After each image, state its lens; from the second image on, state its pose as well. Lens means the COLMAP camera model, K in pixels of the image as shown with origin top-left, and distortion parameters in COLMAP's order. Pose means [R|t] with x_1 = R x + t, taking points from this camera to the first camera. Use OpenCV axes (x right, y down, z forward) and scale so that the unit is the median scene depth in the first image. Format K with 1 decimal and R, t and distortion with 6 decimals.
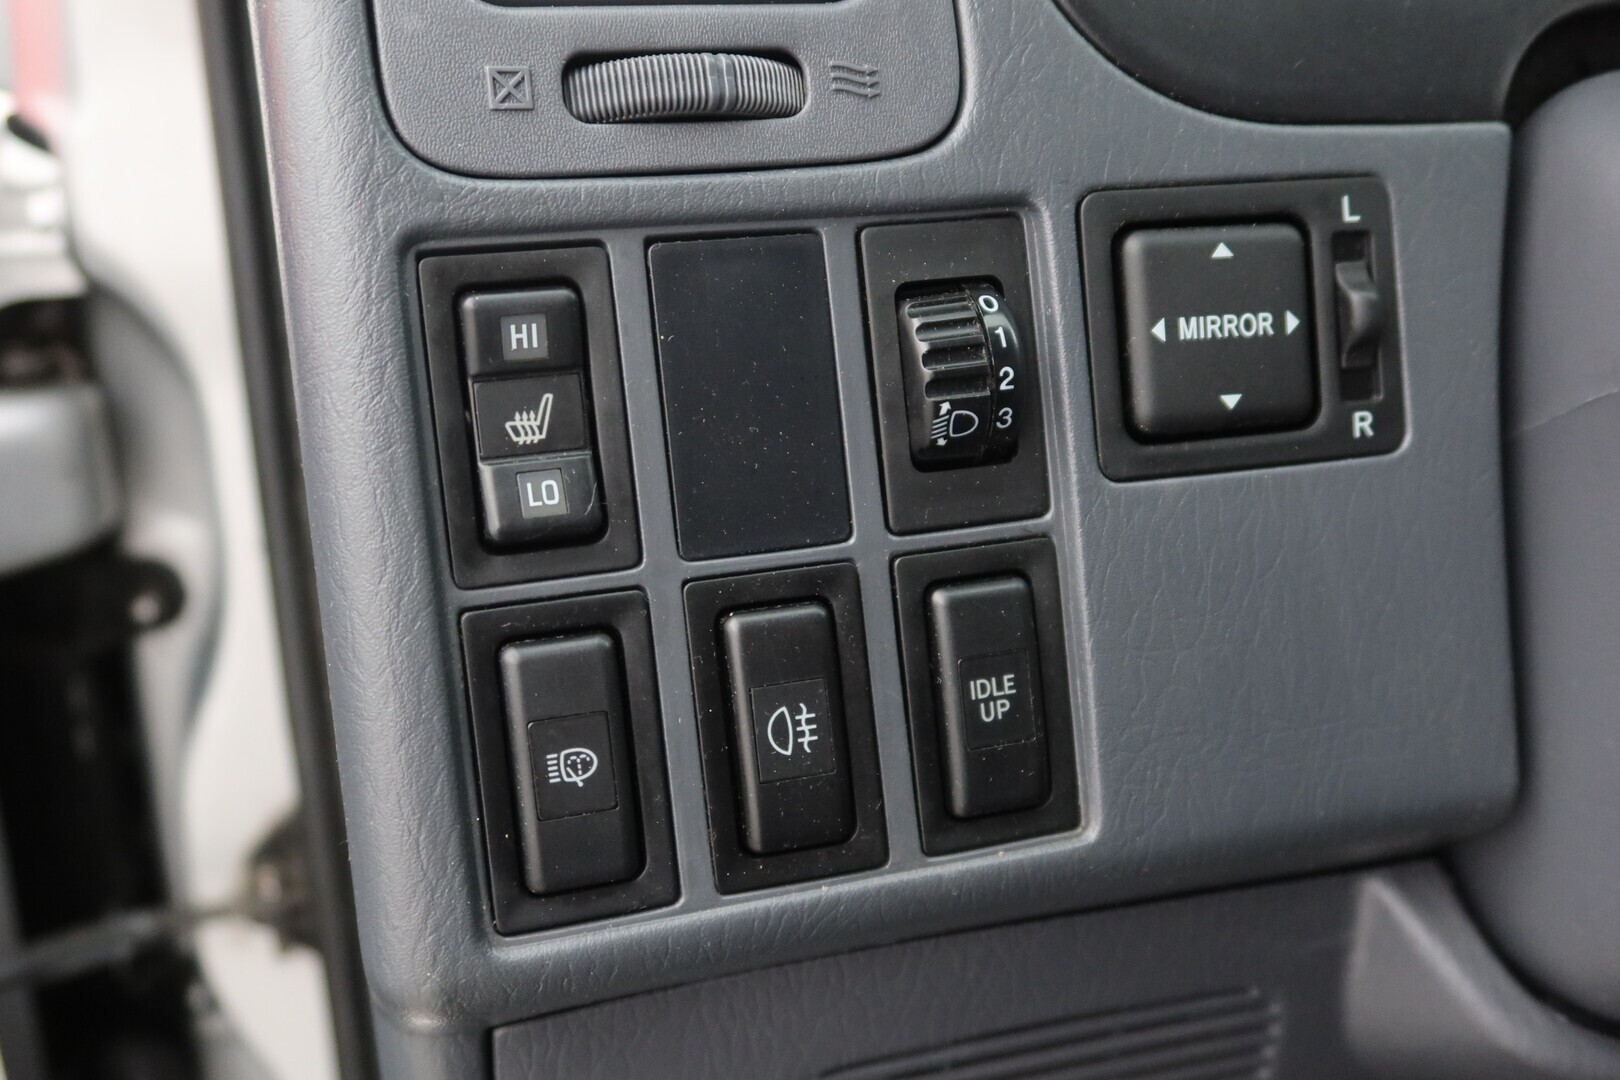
lens RADIAL K [[1668.4, 0, 810.3], [0, 1668.4, 543.2], [0, 0, 1]] dist [0.023335, 0.000000]
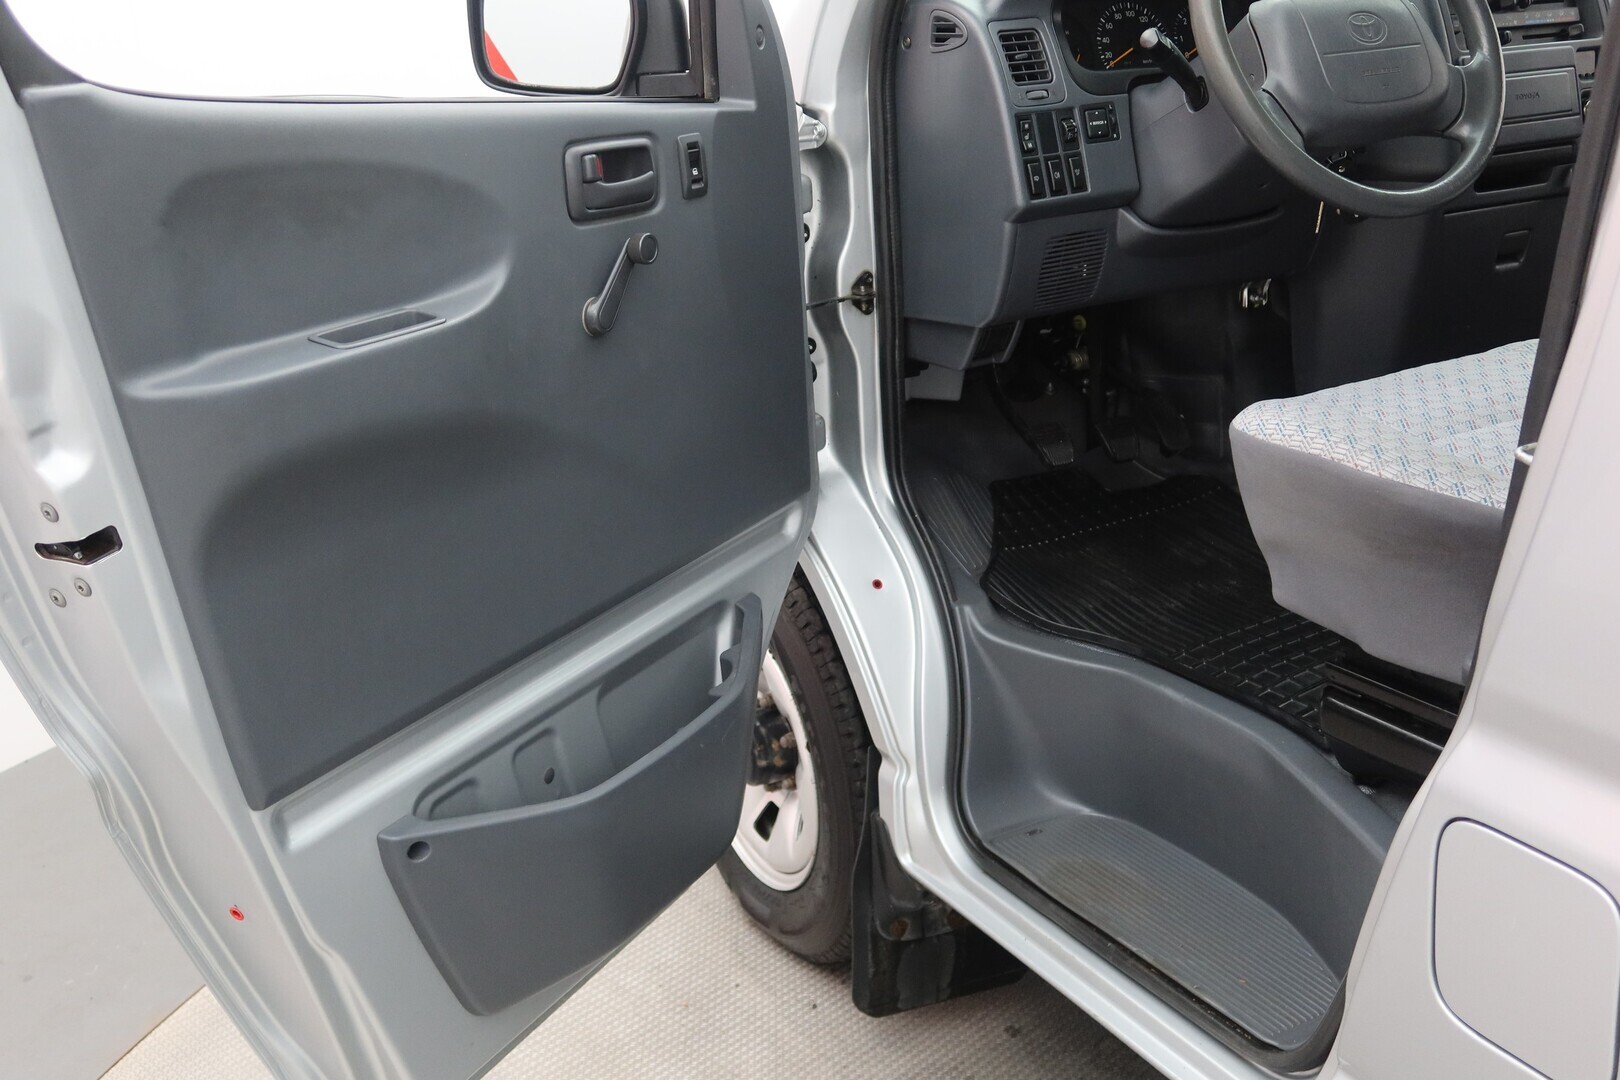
lens RADIAL K [[1668.4, 0, 809.9], [0, 1668.4, 537.3], [0, 0, 1]] dist [0.023335, 0.000000]
pose [[0.959514, -0.117383, 0.256035, -3.239464], [0.114158, 0.993083, 0.027475, 1.409894], [-0.257489, 0.002865, 0.966277, -6.115322]]
